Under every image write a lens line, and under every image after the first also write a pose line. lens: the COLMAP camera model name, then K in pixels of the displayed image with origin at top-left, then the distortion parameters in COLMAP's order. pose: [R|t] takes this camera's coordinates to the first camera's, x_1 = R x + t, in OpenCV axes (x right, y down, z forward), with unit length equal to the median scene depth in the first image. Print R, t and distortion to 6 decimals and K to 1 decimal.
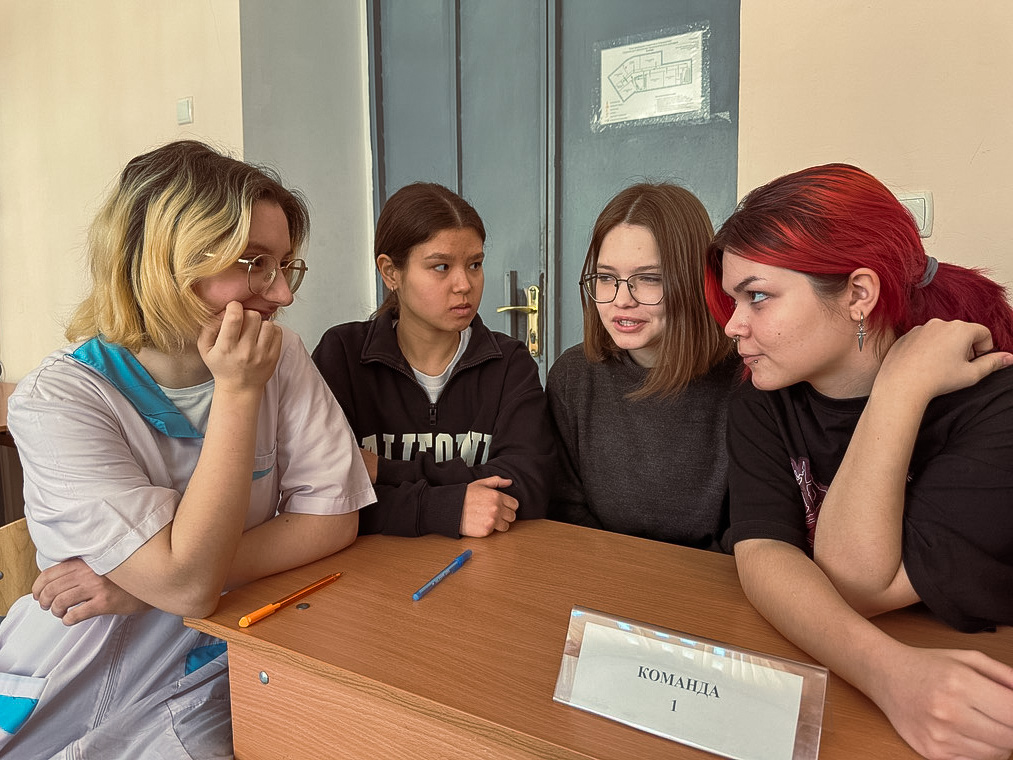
lens RADIAL K [[723.4, 0, 506.2], [0, 723.4, 381.2], [0, 0, 1]] dist [0.009394, 0.000912]
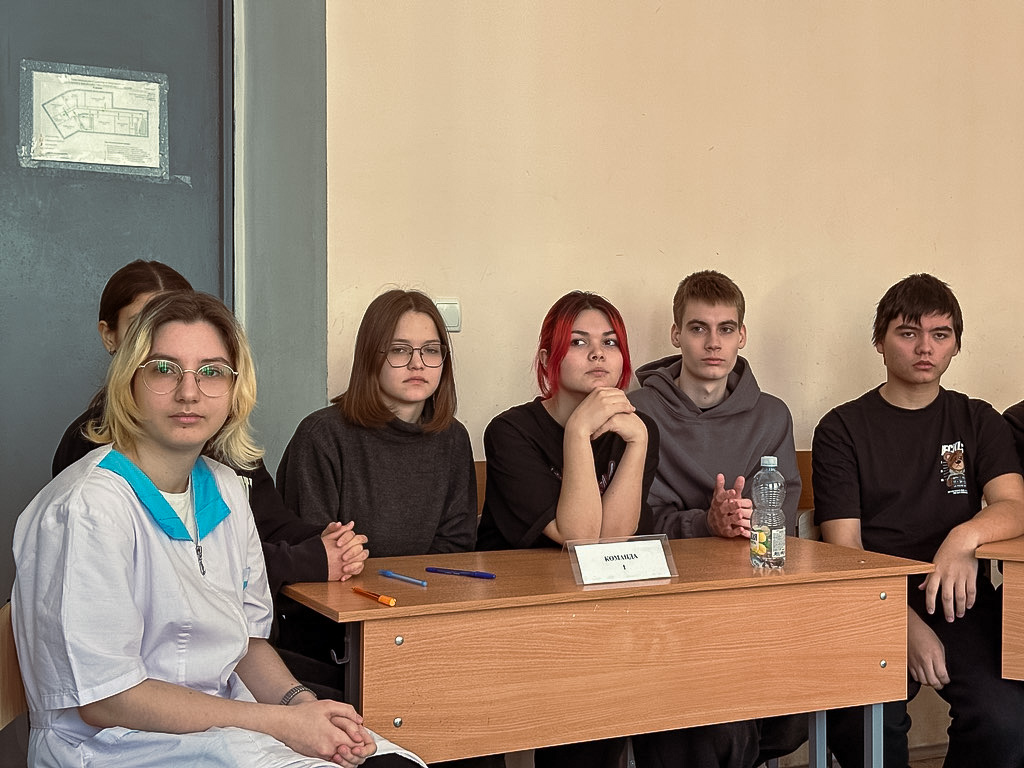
lens RADIAL K [[1451.3, 0, 512.6], [0, 1451.3, 381.1], [0, 0, 1]] dist [0.208853, 0.000000]
pose [[0.492629, 0.002267, 0.870236, -1.090471], [0.113536, 0.991282, -0.066853, 0.059124], [-0.862801, 0.131737, 0.488077, -0.233272]]
